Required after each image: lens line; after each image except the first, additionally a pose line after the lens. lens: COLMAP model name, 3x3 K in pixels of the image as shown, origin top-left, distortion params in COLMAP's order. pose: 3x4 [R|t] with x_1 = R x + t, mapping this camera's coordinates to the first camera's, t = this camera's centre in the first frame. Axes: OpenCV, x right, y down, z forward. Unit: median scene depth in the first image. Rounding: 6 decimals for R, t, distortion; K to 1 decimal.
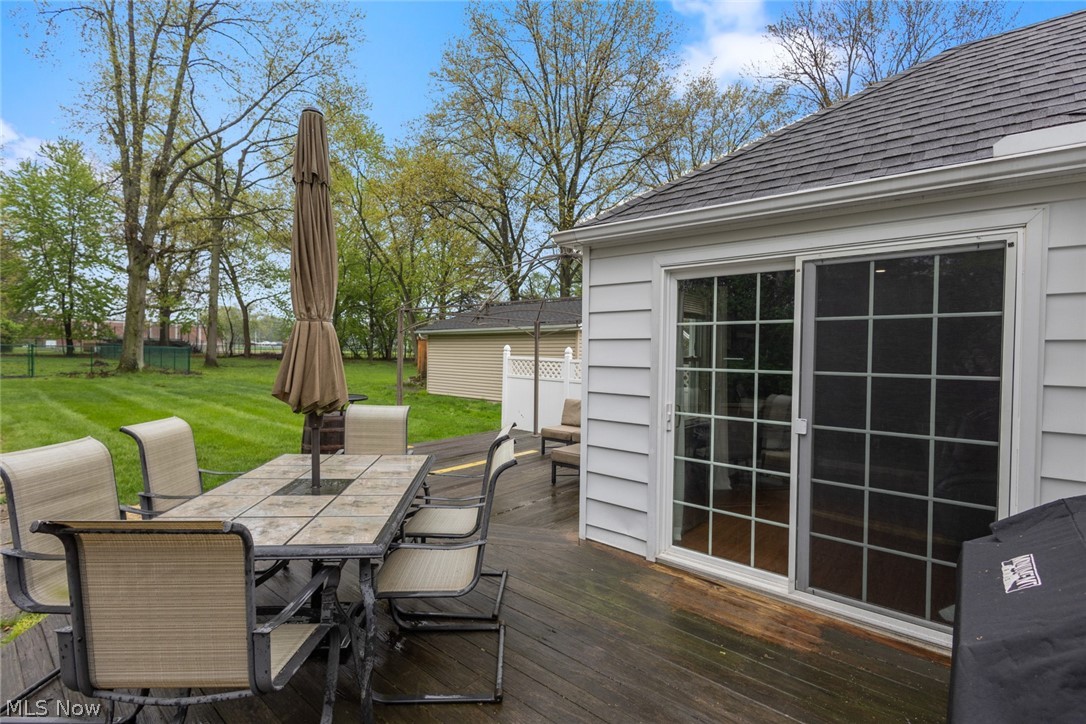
lens RADIAL K [[510.4, 0, 546.7], [0, 510.4, 358.5], [0, 0, 1]] dist [0.000988, -0.000926]
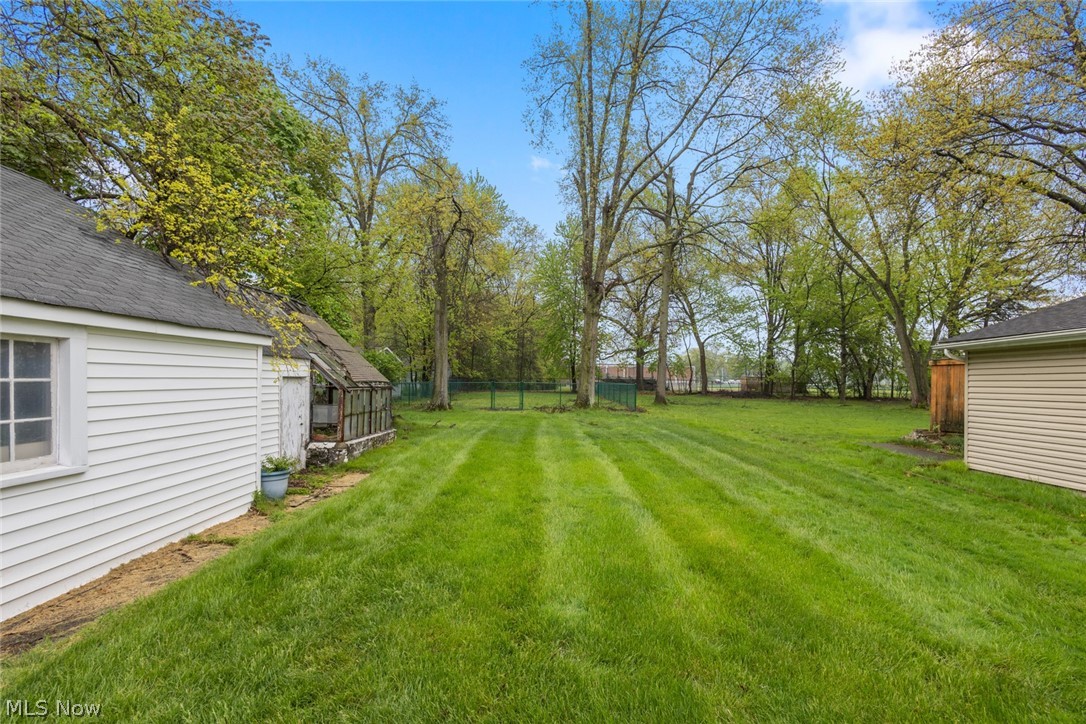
lens RADIAL K [[510.4, 0, 534.9], [0, 510.4, 388.7], [0, 0, 1]] dist [0.000988, -0.000926]
pose [[0.641368, -0.001754, -0.767231, -0.059738], [-0.010387, 0.999886, -0.010969, 0.000584], [0.767163, 0.015005, 0.641277, 0.174973]]
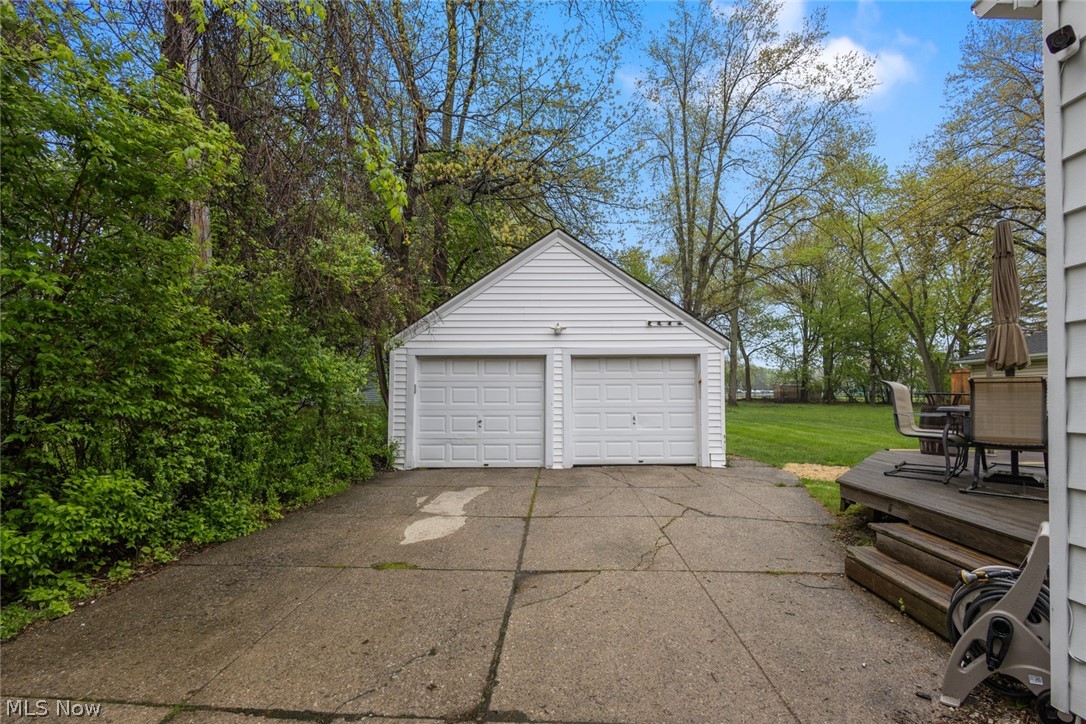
lens RADIAL K [[510.4, 0, 547.0], [0, 510.4, 391.5], [0, 0, 1]] dist [0.000988, -0.000926]
pose [[0.641665, -0.022398, -0.766658, -0.006171], [-0.000802, 0.999553, -0.029874, 0.016852], [0.766985, 0.019784, 0.641360, -0.110705]]
